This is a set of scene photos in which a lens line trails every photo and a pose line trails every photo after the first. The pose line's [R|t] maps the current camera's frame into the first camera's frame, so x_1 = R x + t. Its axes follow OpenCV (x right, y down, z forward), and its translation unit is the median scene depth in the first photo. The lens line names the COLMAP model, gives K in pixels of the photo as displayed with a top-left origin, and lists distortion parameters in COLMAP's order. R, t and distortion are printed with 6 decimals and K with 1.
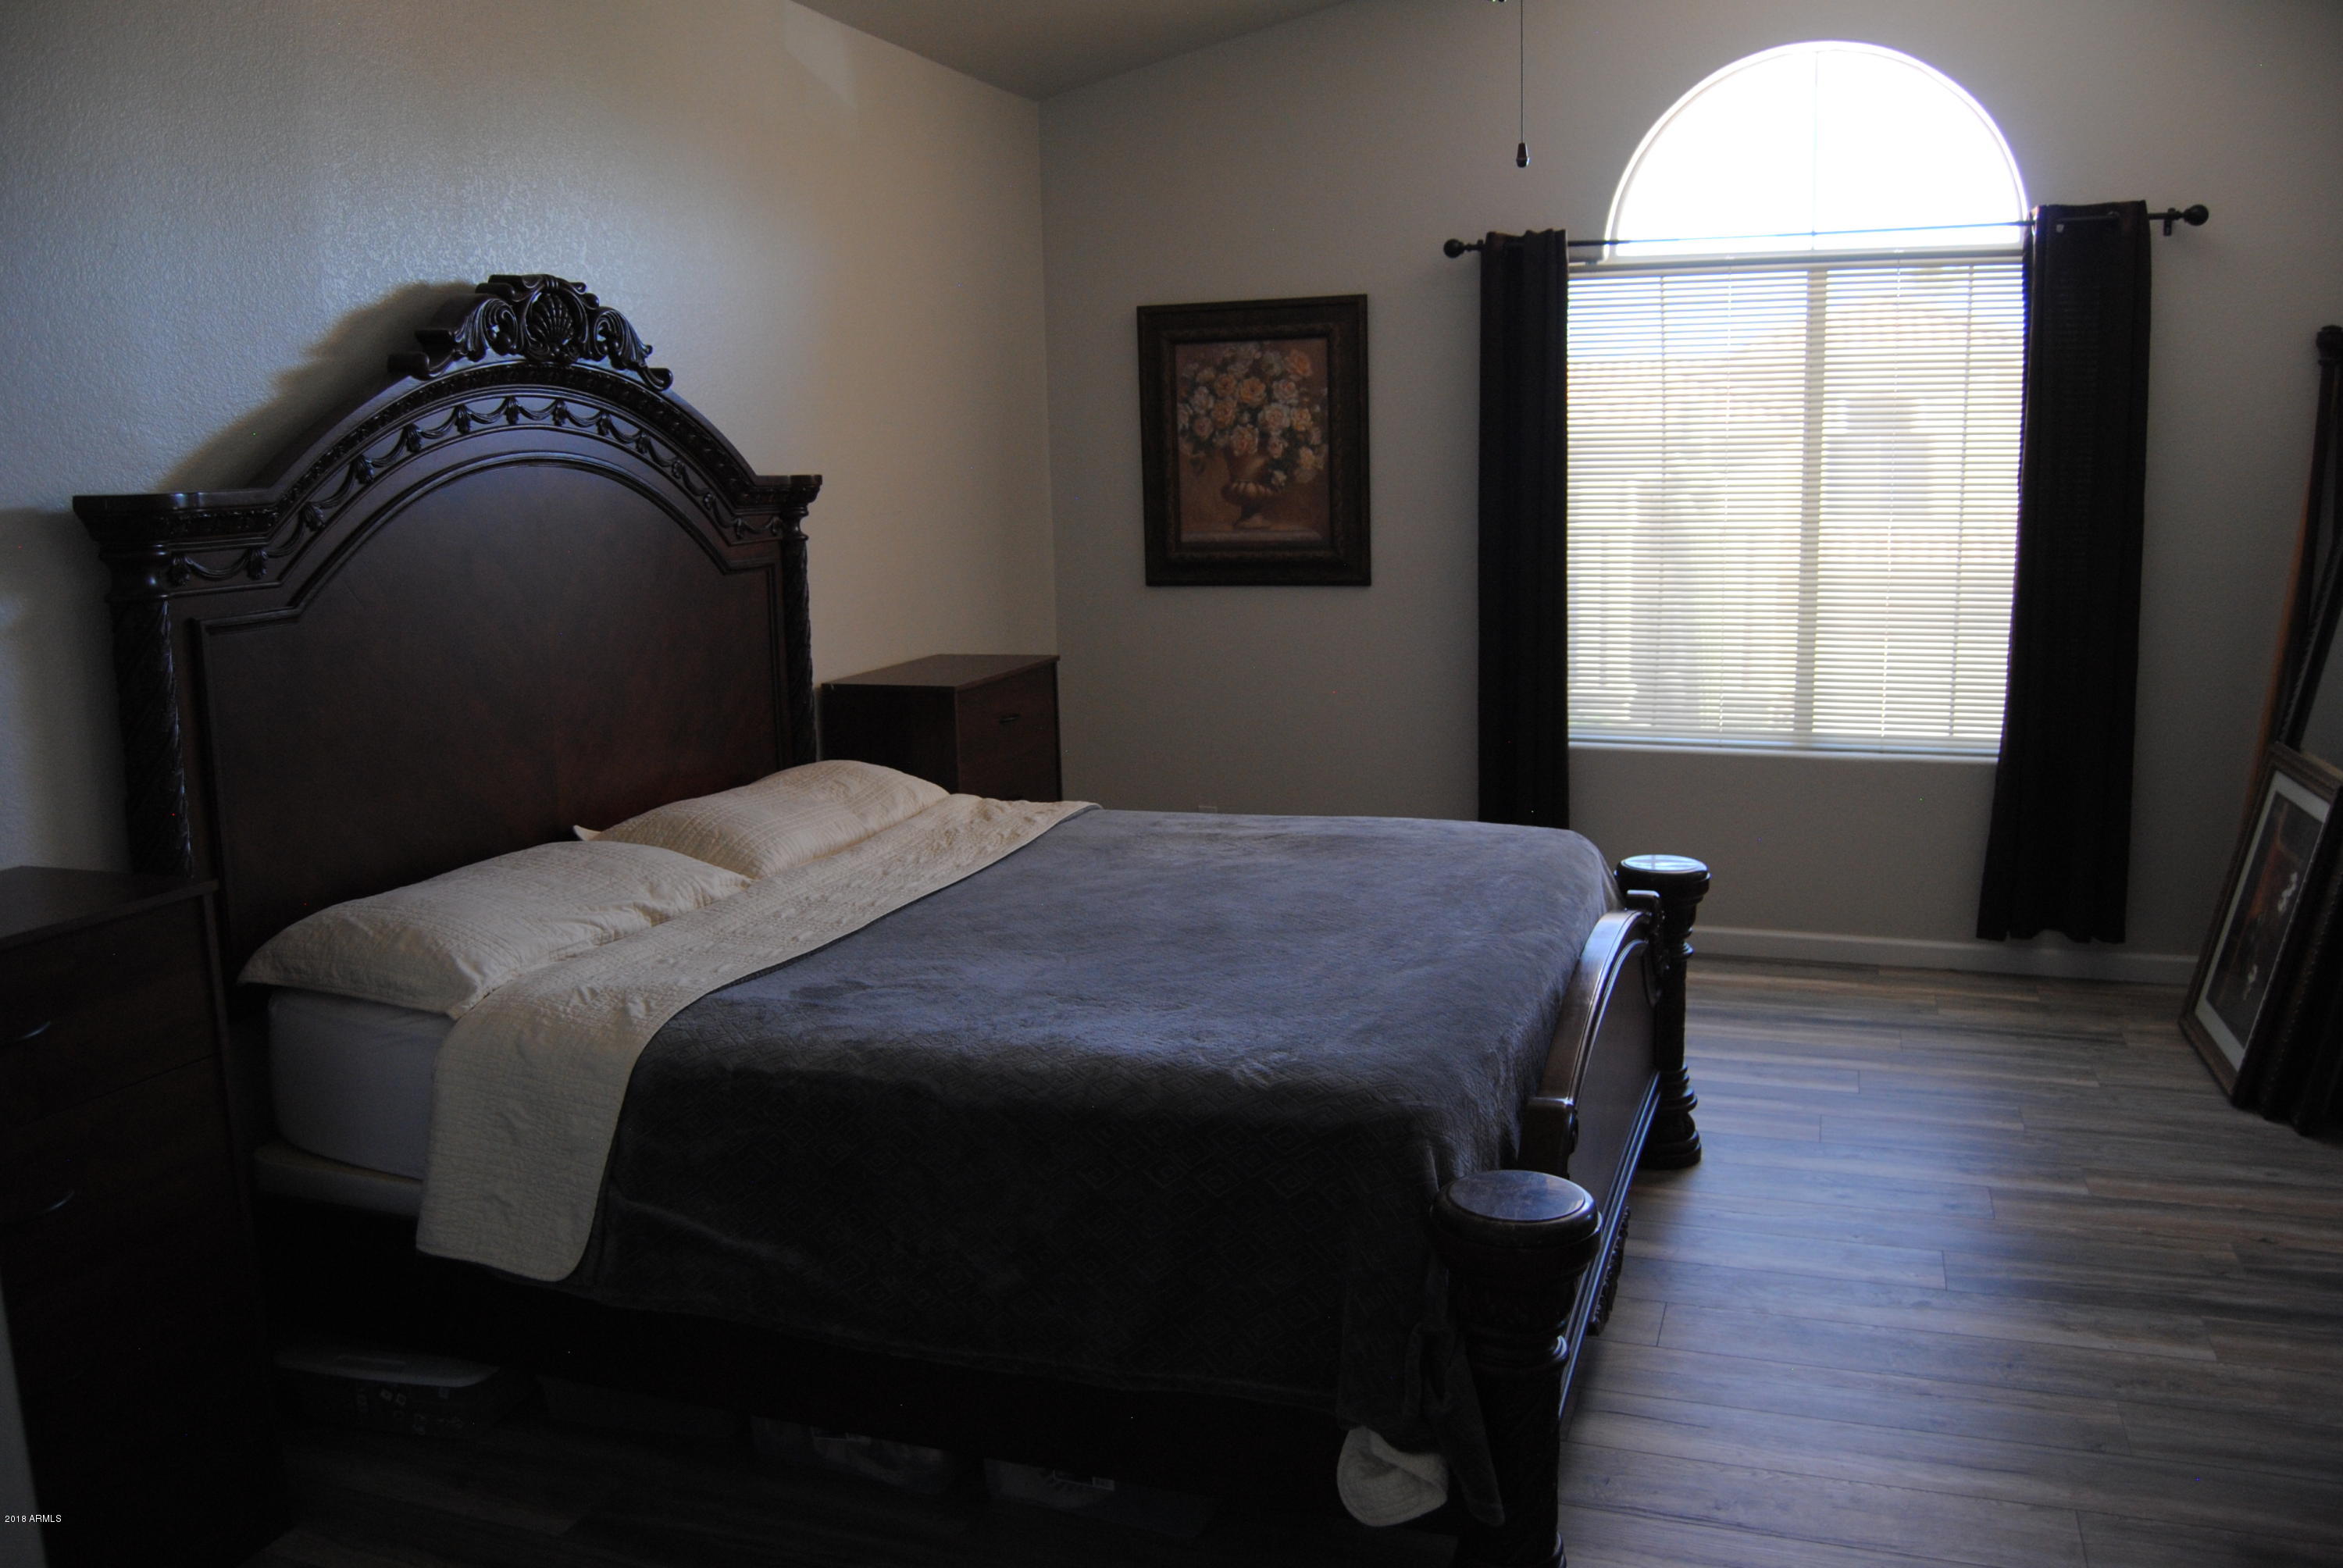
lens RADIAL K [[1847.0, 0, 1183.3], [0, 1847.0, 772.9], [0, 0, 1]] dist [-0.099054, 0.041057]
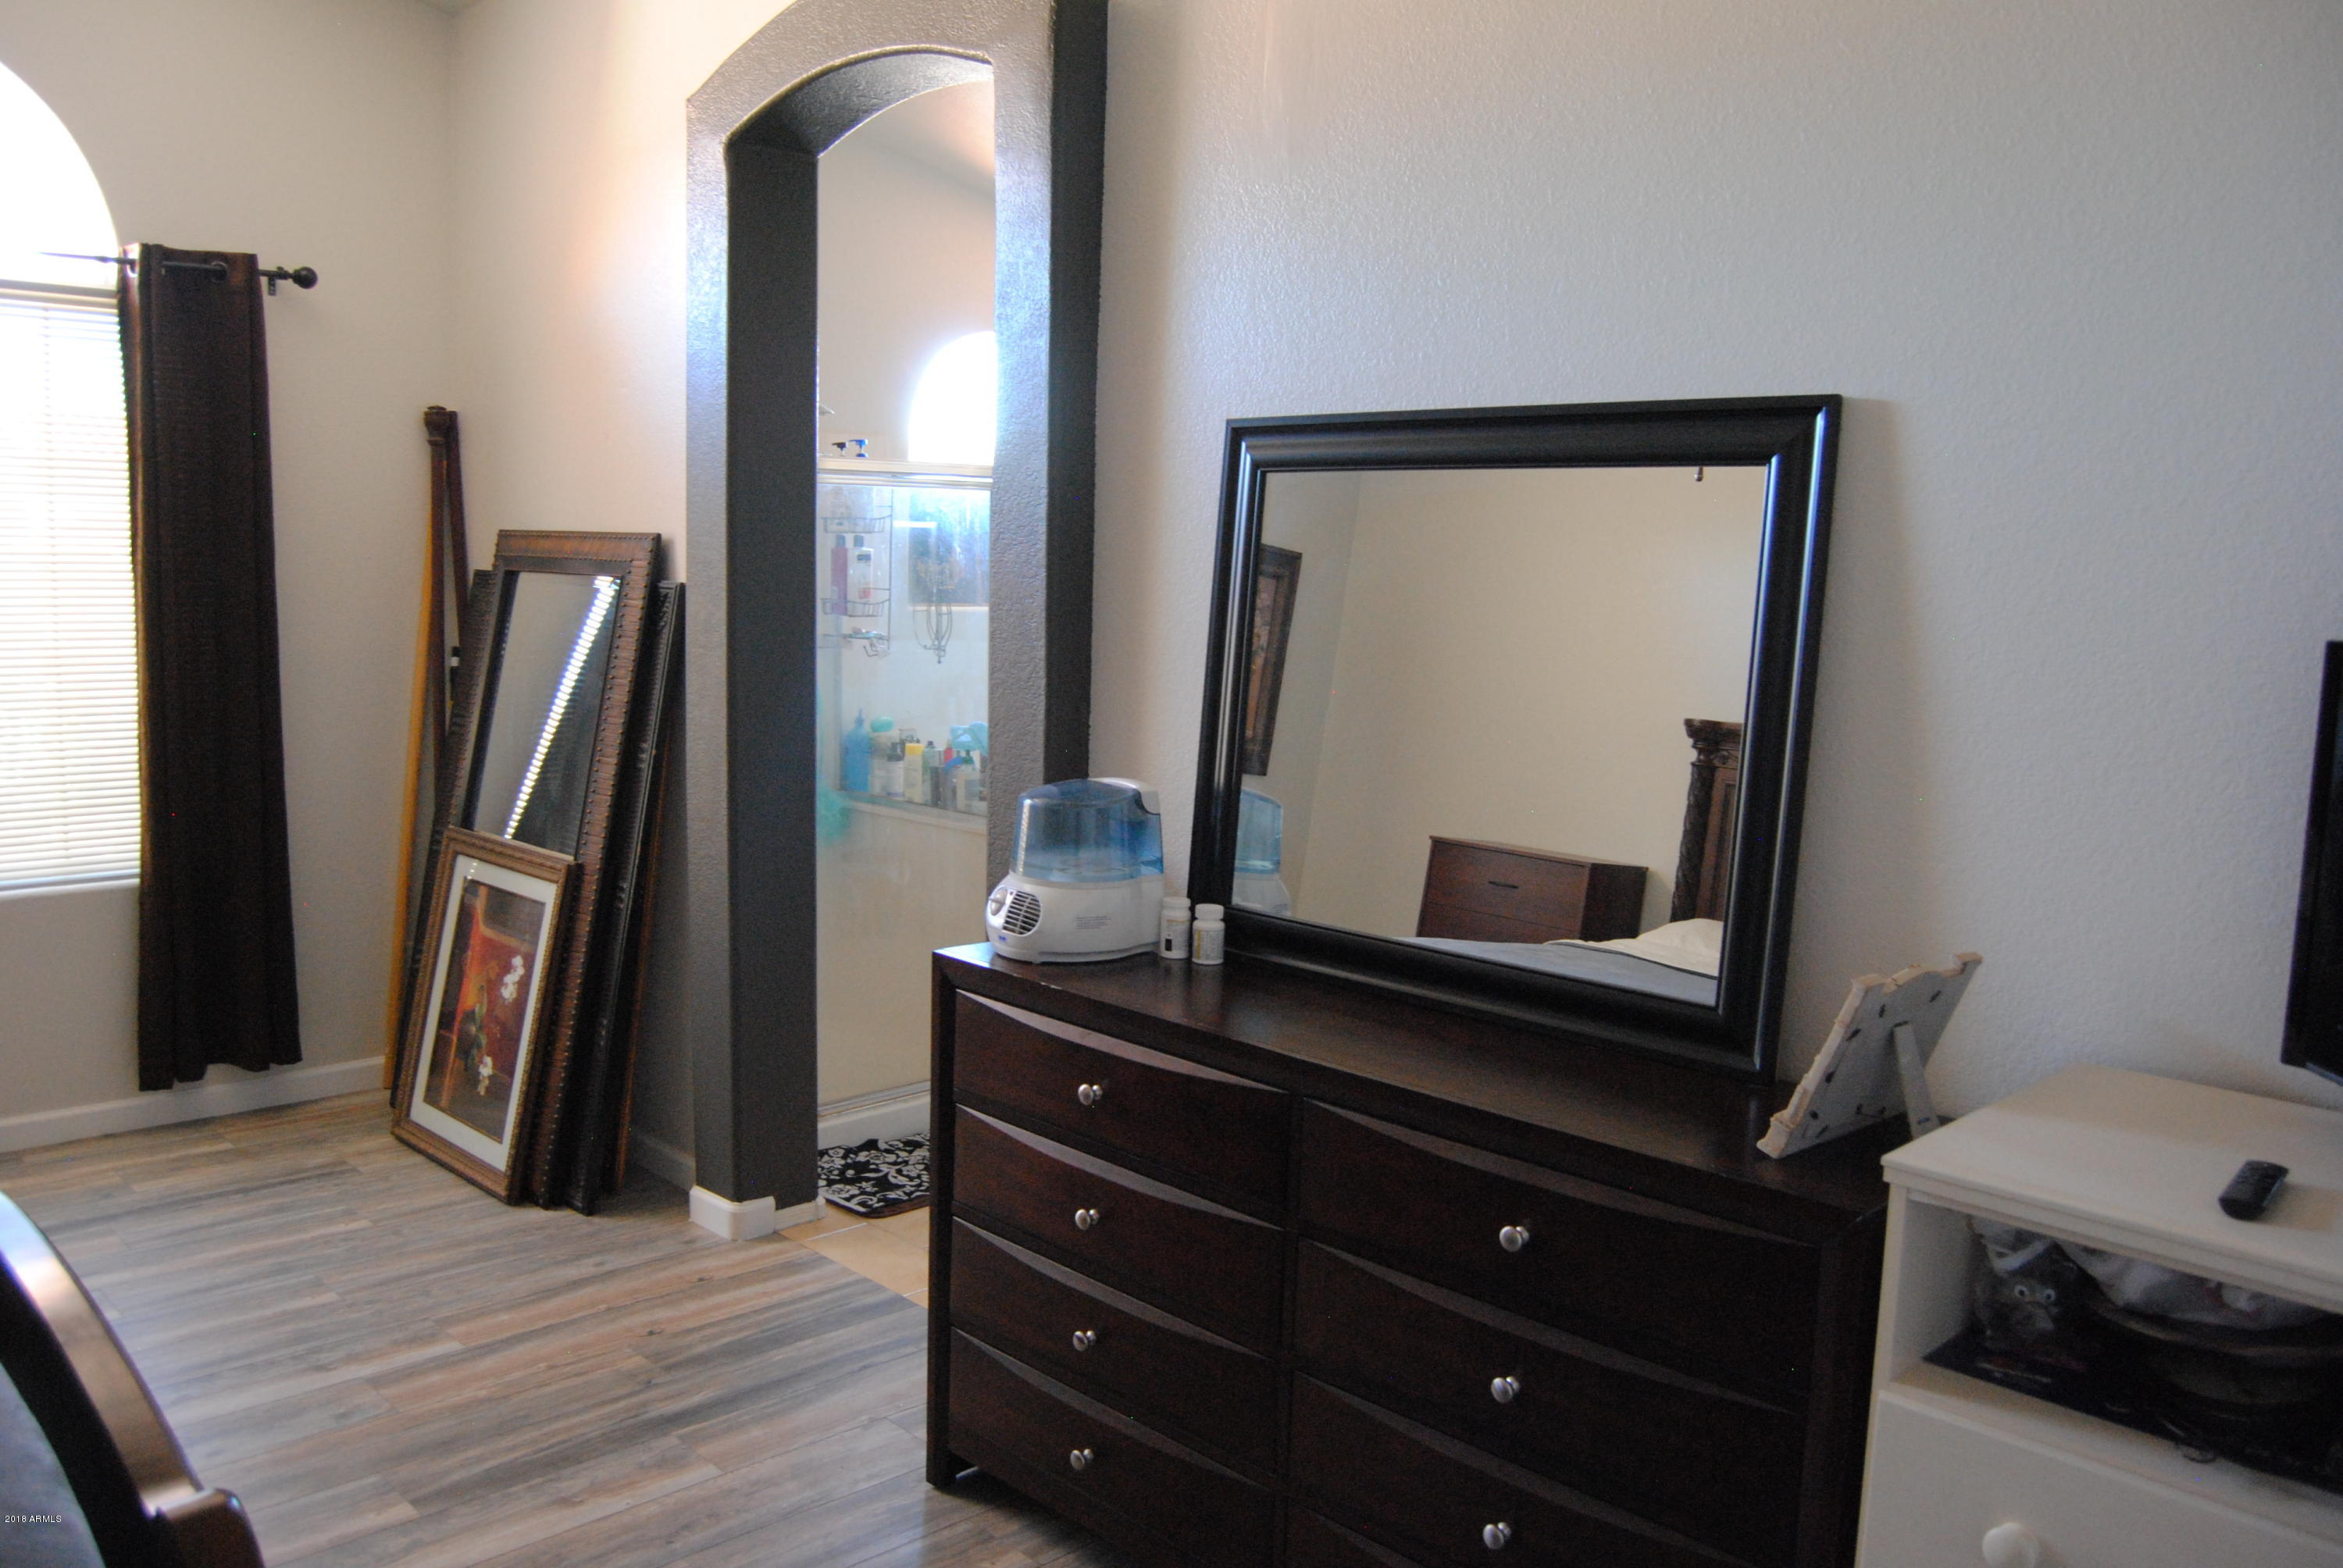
lens RADIAL K [[1847.0, 0, 1183.3], [0, 1847.0, 772.9], [0, 0, 1]] dist [-0.099054, 0.041057]
pose [[0.422186, -0.084291, 0.902582, -0.115989], [0.112793, 0.992815, 0.039958, -0.040686], [-0.899465, 0.084935, 0.428660, 0.206737]]
